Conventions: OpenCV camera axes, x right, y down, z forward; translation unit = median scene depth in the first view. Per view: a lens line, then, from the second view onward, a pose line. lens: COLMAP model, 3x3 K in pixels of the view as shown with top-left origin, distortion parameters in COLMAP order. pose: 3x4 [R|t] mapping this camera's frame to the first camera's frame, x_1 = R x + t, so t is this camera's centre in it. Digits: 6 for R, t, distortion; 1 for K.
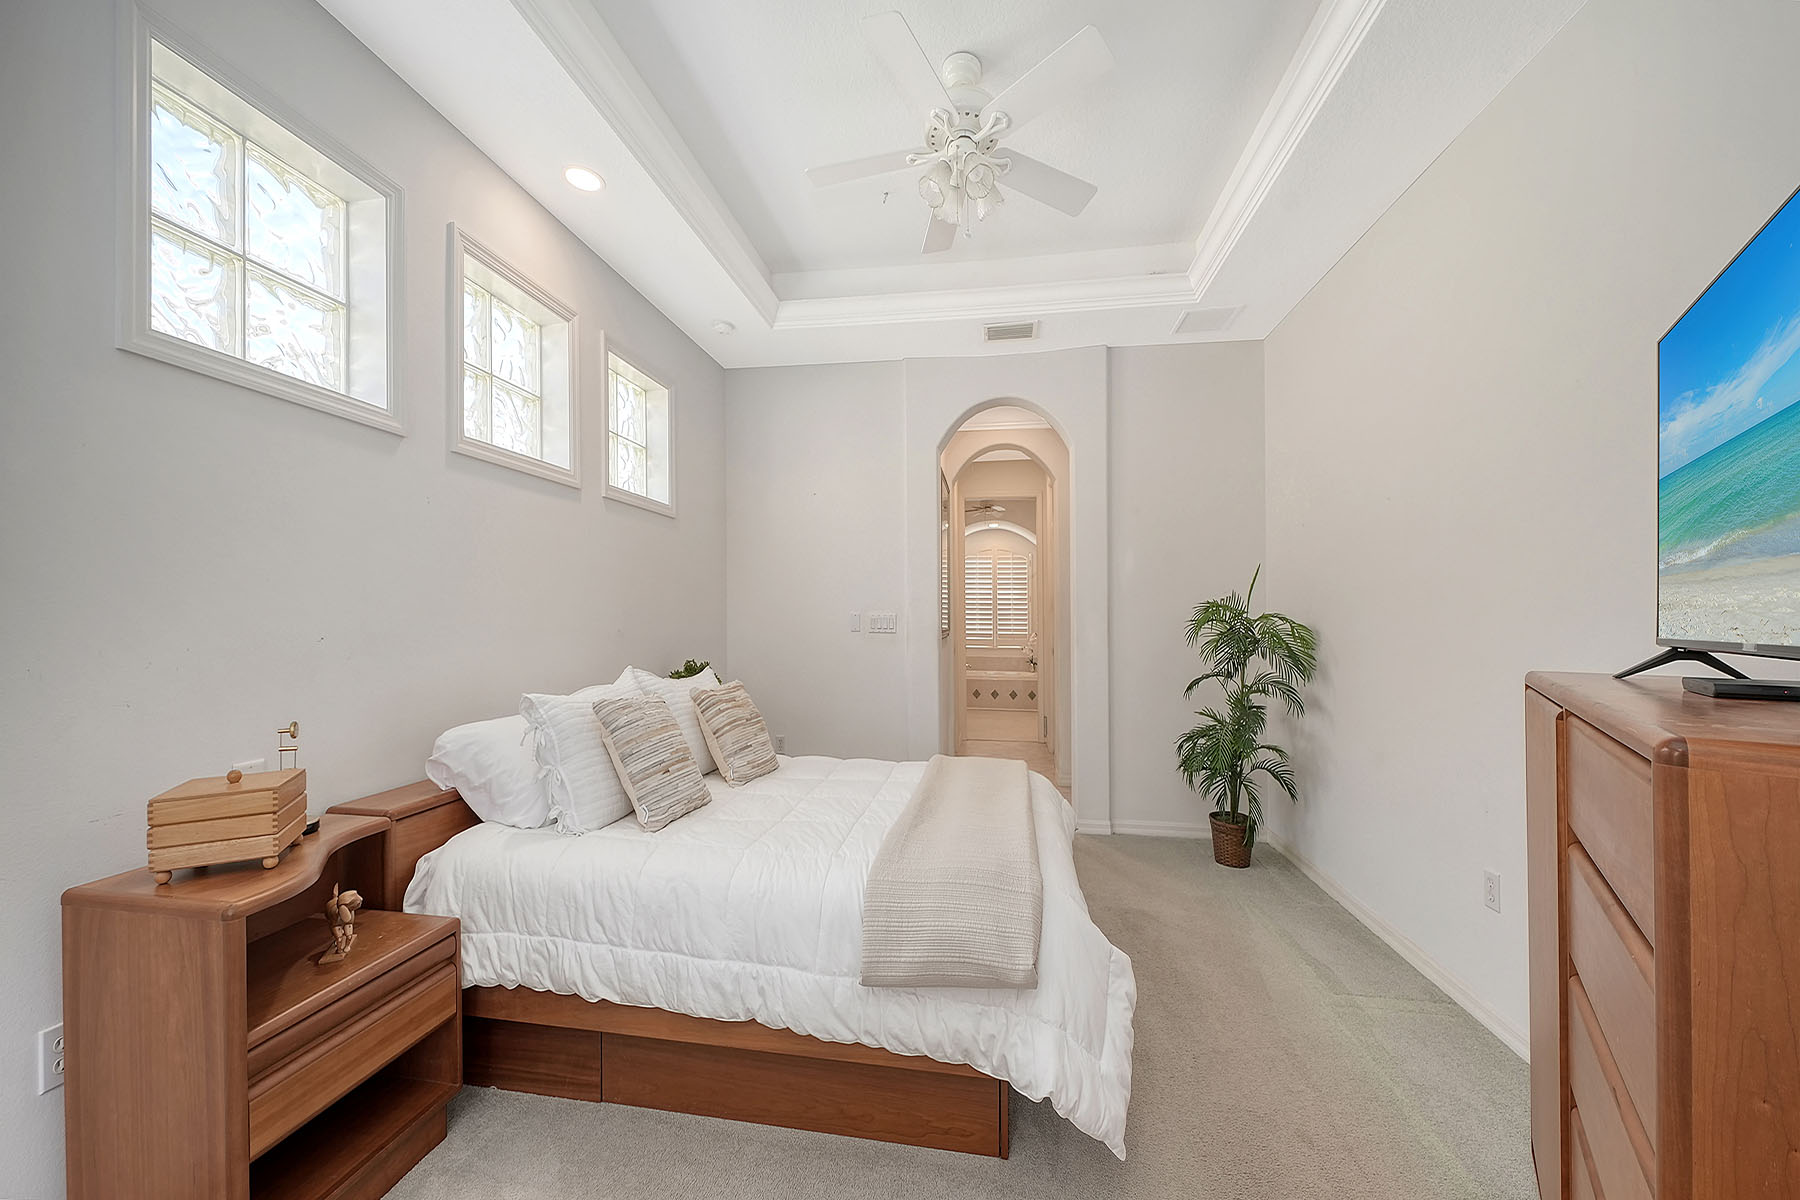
lens RADIAL K [[624.0, 0, 908.9], [0, 624.0, 613.3], [0, 0, 1]] dist [-0.008772, 0.000010]
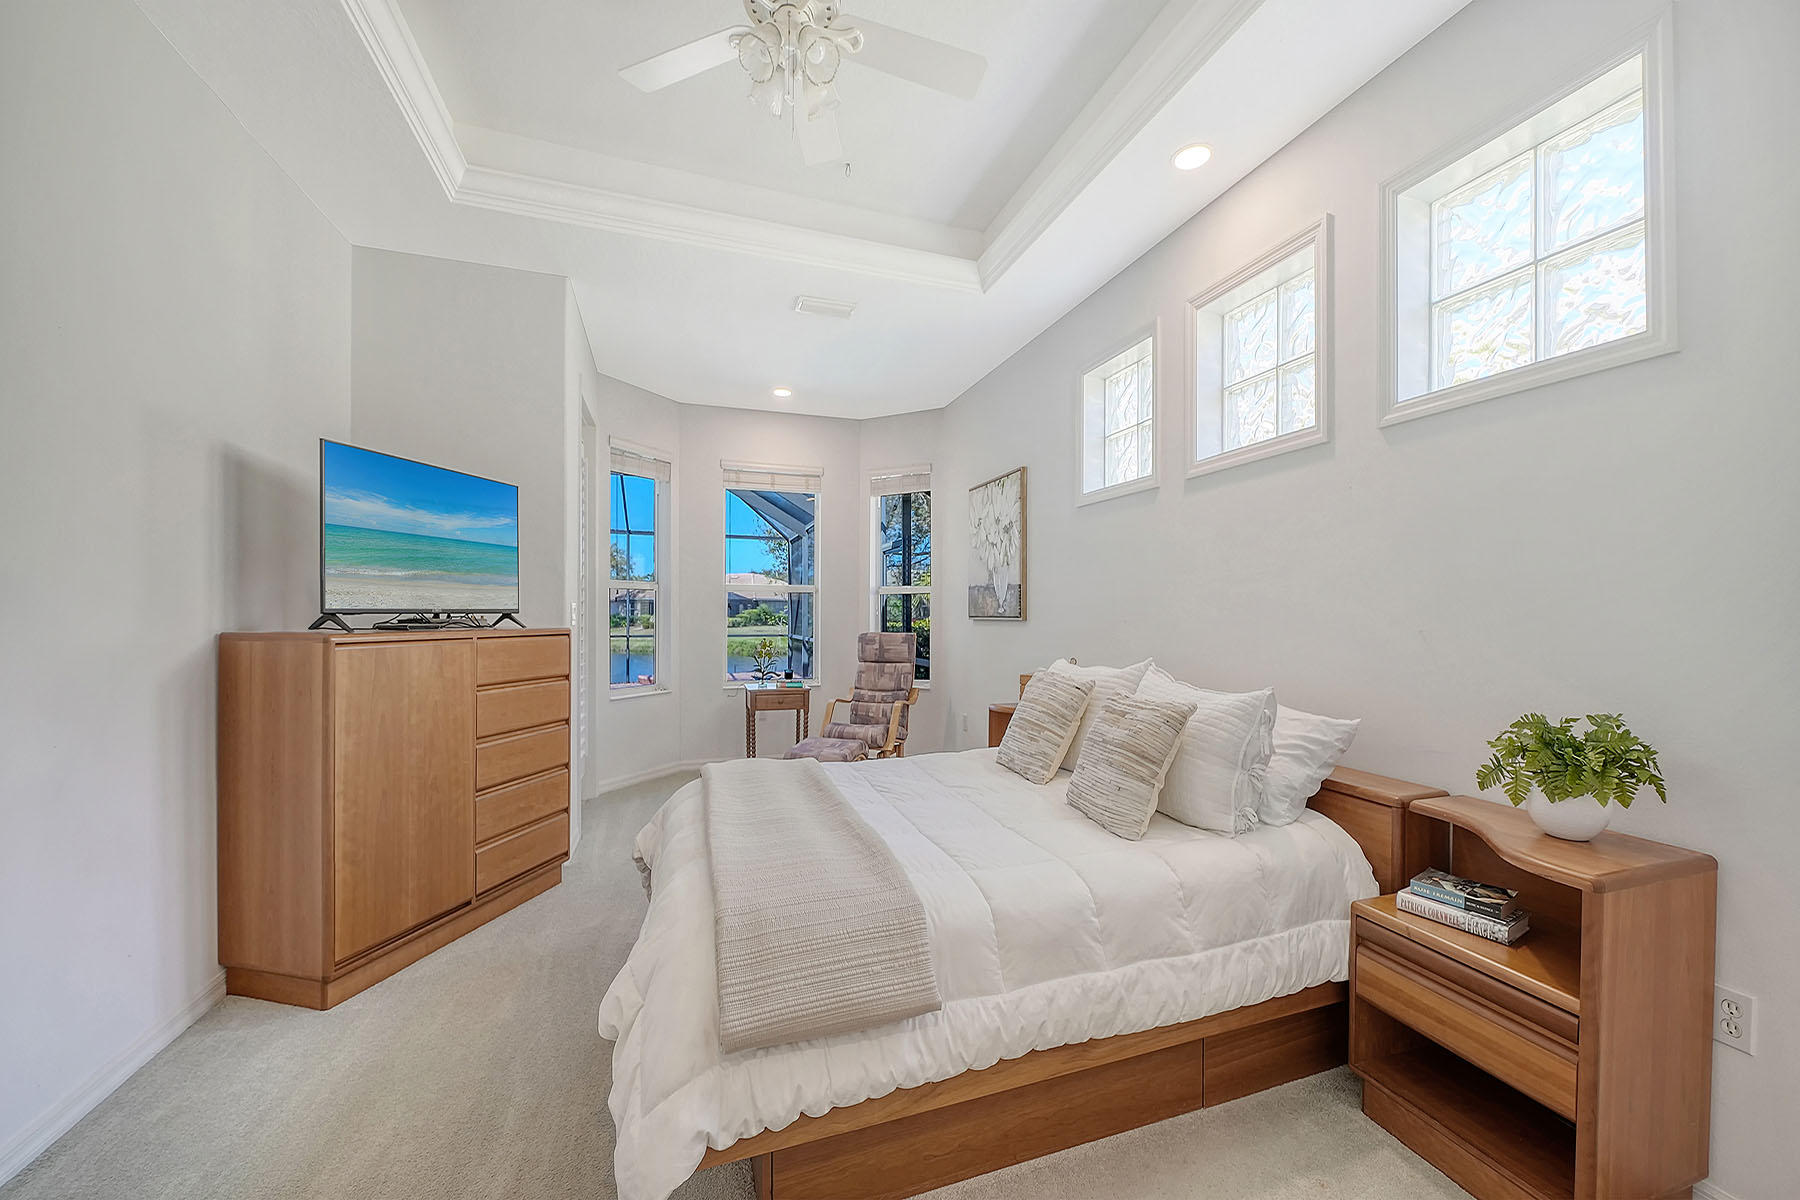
lens RADIAL K [[665.9, 0, 901.9], [0, 665.9, 616.0], [0, 0, 1]] dist [-0.006932, -0.000732]
pose [[-0.894443, -0.005991, -0.447141, 0.361557], [-0.006362, 0.999980, -0.000671, 0.017265], [0.447136, 0.002244, -0.894463, 1.855392]]
